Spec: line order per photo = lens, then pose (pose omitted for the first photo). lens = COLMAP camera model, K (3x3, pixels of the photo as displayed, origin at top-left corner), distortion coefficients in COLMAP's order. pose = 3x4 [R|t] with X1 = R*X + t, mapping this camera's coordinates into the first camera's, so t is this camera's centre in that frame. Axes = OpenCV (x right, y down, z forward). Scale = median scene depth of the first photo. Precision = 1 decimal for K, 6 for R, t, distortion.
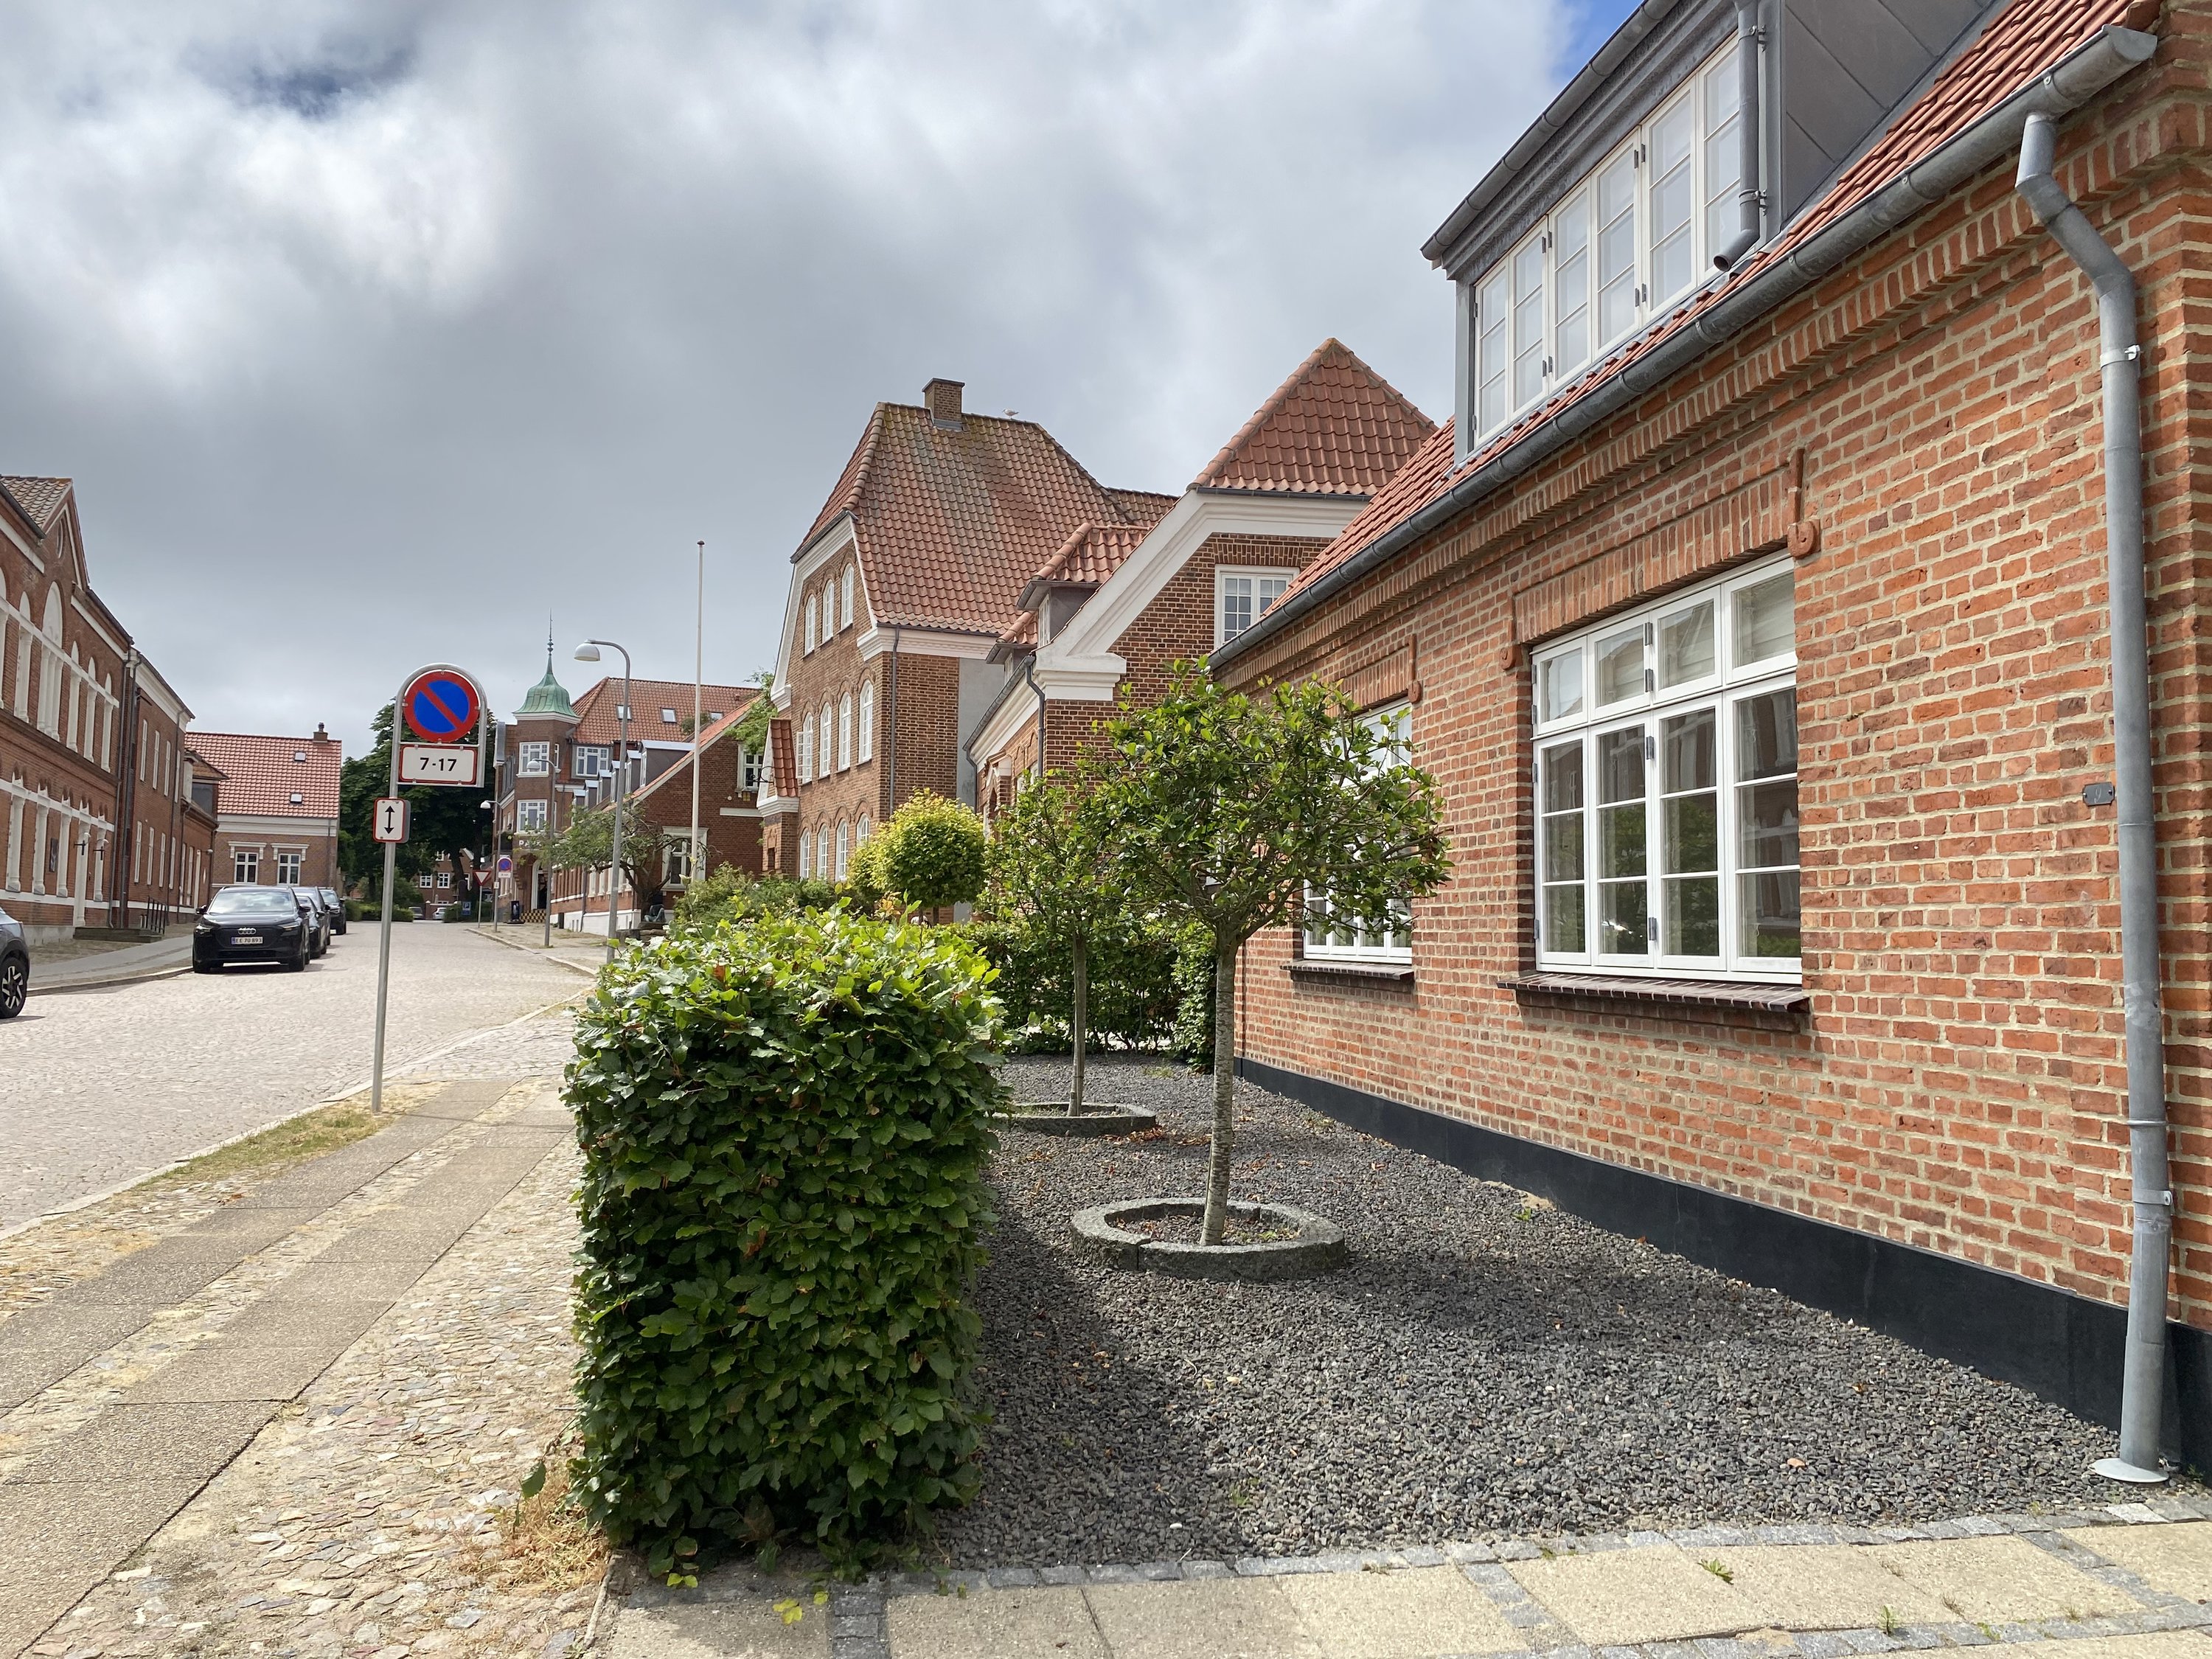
lens RADIAL K [[1708.4, 0, 1102.6], [0, 1708.4, 848.4], [0, 0, 1]] dist [0.001169, -0.039013]
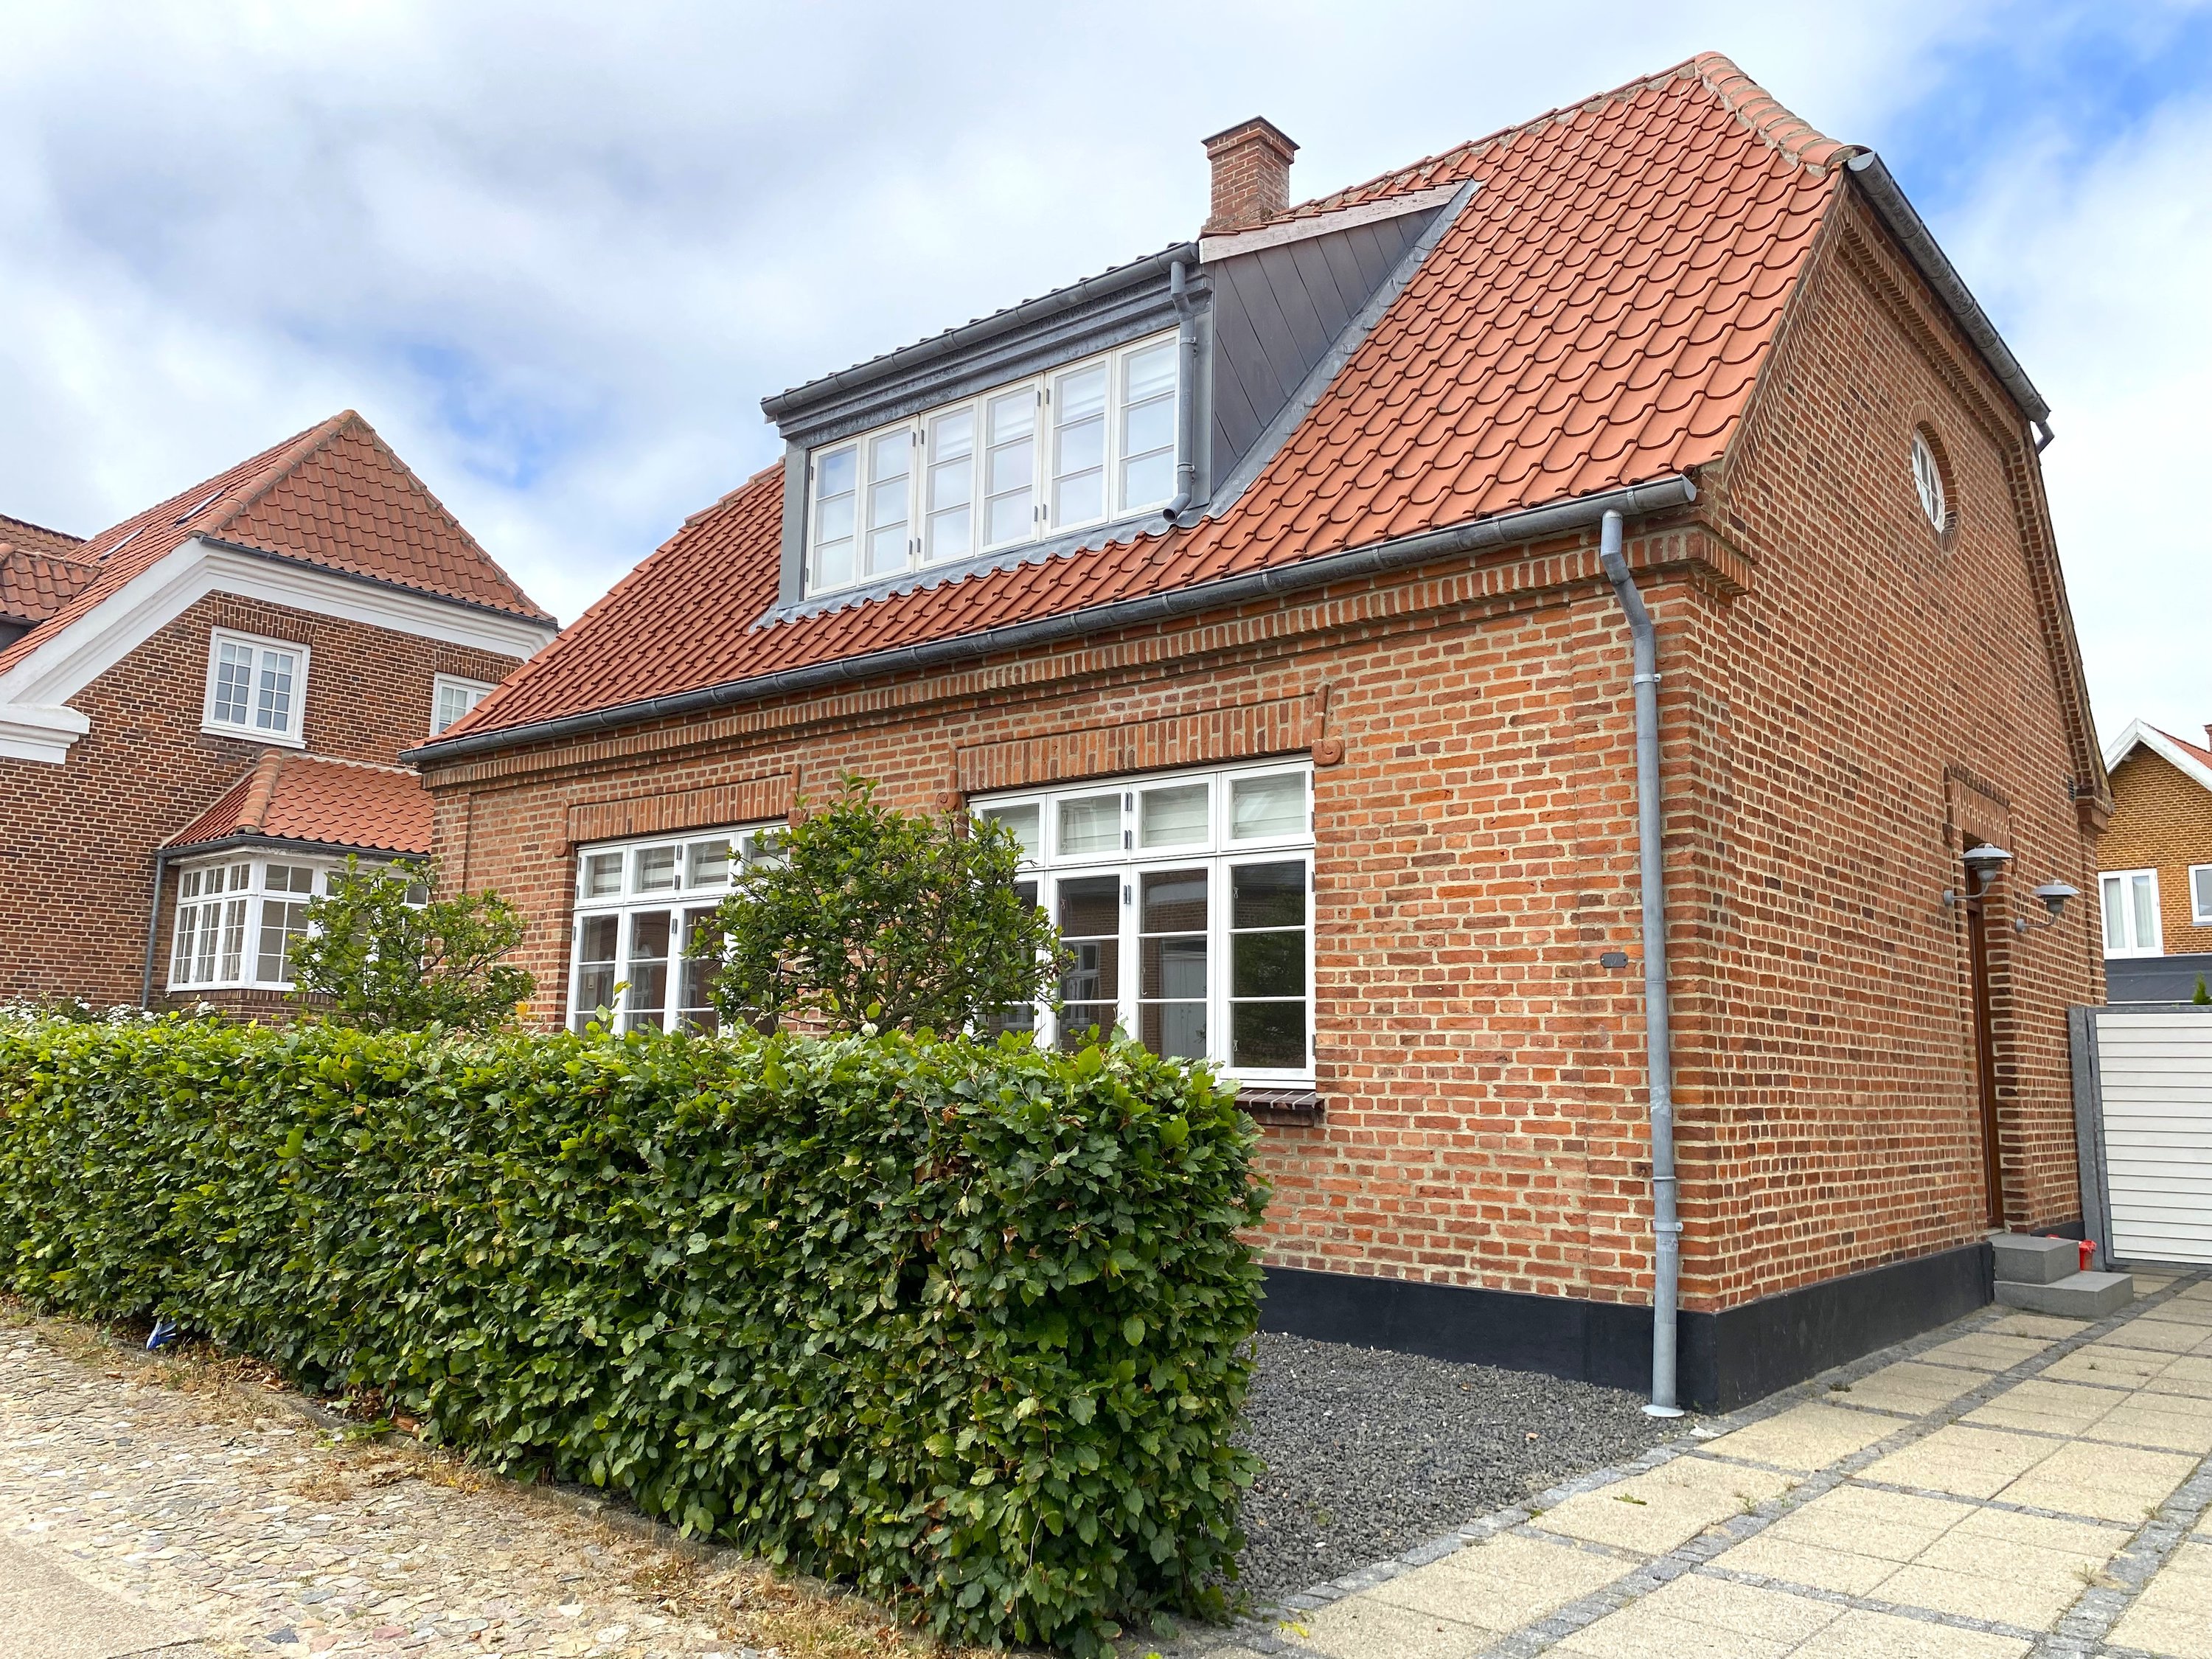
lens RADIAL K [[1708.4, 0, 1097.2], [0, 1708.4, 813.5], [0, 0, 1]] dist [0.001169, -0.039013]
pose [[0.776915, 0.094031, 0.622544, -0.630672], [-0.041200, 0.994258, -0.098760, 0.006416], [-0.628256, 0.051079, 0.776328, 0.091510]]
